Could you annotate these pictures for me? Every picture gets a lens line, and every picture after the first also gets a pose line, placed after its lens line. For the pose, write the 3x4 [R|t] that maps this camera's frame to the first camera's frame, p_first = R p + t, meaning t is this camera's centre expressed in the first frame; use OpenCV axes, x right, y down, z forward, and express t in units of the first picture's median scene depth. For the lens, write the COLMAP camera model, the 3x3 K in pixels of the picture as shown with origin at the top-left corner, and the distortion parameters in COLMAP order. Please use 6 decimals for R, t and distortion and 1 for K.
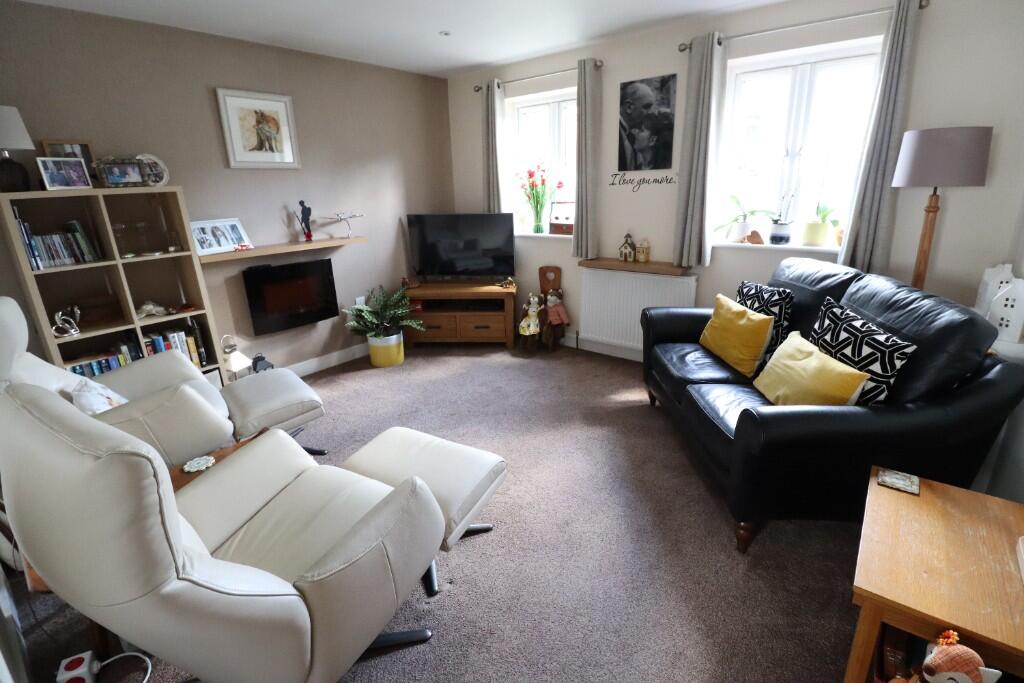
lens RADIAL K [[472.8, 0, 519.7], [0, 472.8, 330.4], [0, 0, 1]] dist [0.000285, -0.012891]
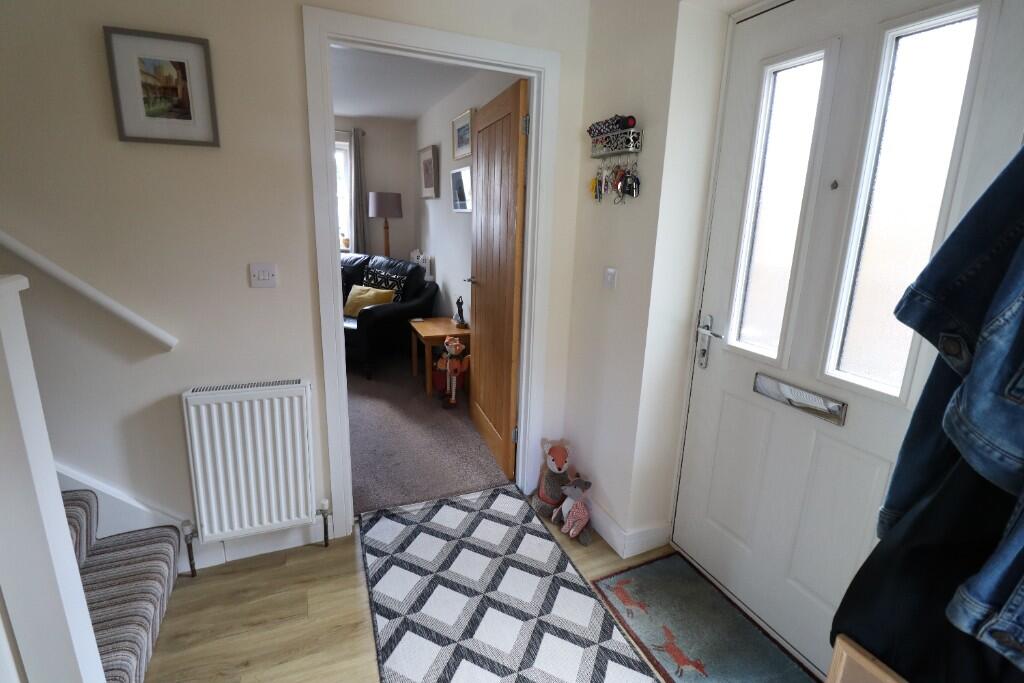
lens RADIAL K [[472.8, 0, 519.7], [0, 472.8, 330.4], [0, 0, 1]] dist [0.000285, -0.012891]
pose [[0.454741, -0.161272, 0.875901, -1.053471], [0.210810, 0.975012, 0.070075, 0.232569], [-0.865315, 0.152783, 0.477375, -0.657855]]
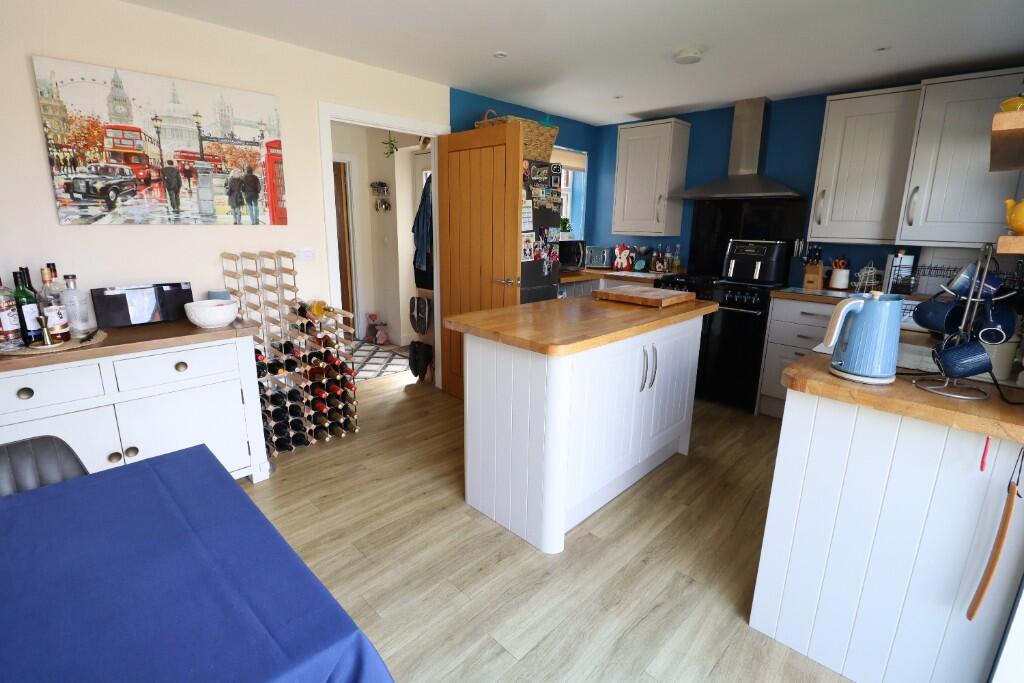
lens RADIAL K [[472.8, 0, 519.7], [0, 472.8, 330.4], [0, 0, 1]] dist [0.000285, -0.012891]
pose [[0.095095, -0.188995, 0.977363, -2.726558], [0.266334, 0.950850, 0.157954, 0.503724], [-0.959178, 0.245284, 0.140757, -1.354063]]
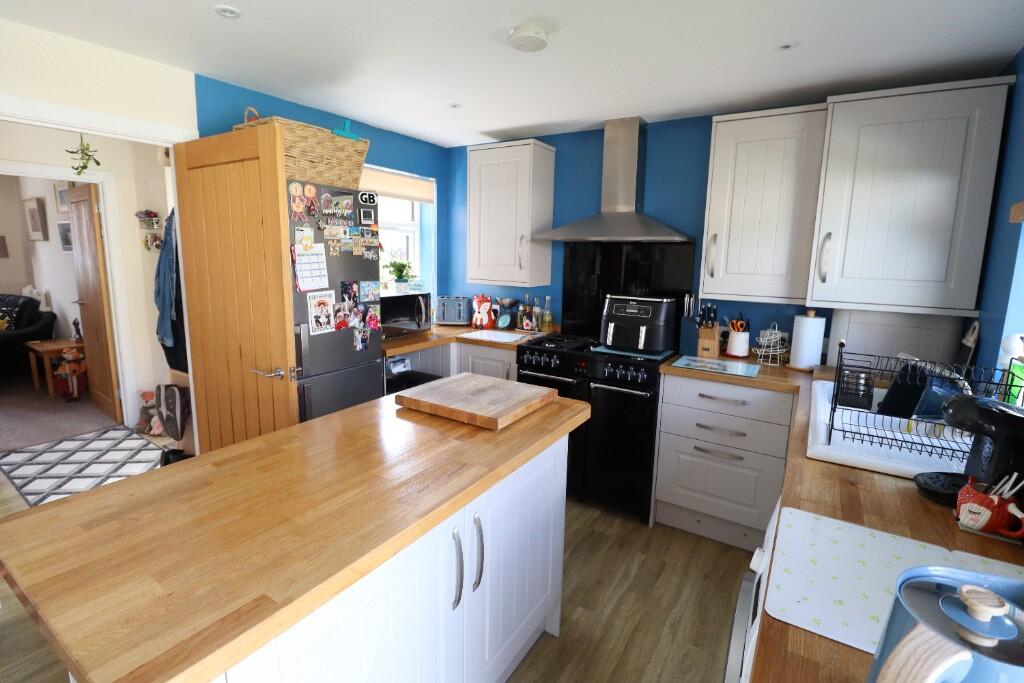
lens RADIAL K [[472.8, 0, 519.7], [0, 472.8, 330.4], [0, 0, 1]] dist [0.000285, -0.012891]
pose [[-0.115534, -0.130827, 0.984650, -2.156962], [0.267901, 0.950450, 0.157717, 0.482919], [-0.956494, 0.282010, -0.074760, -1.583668]]
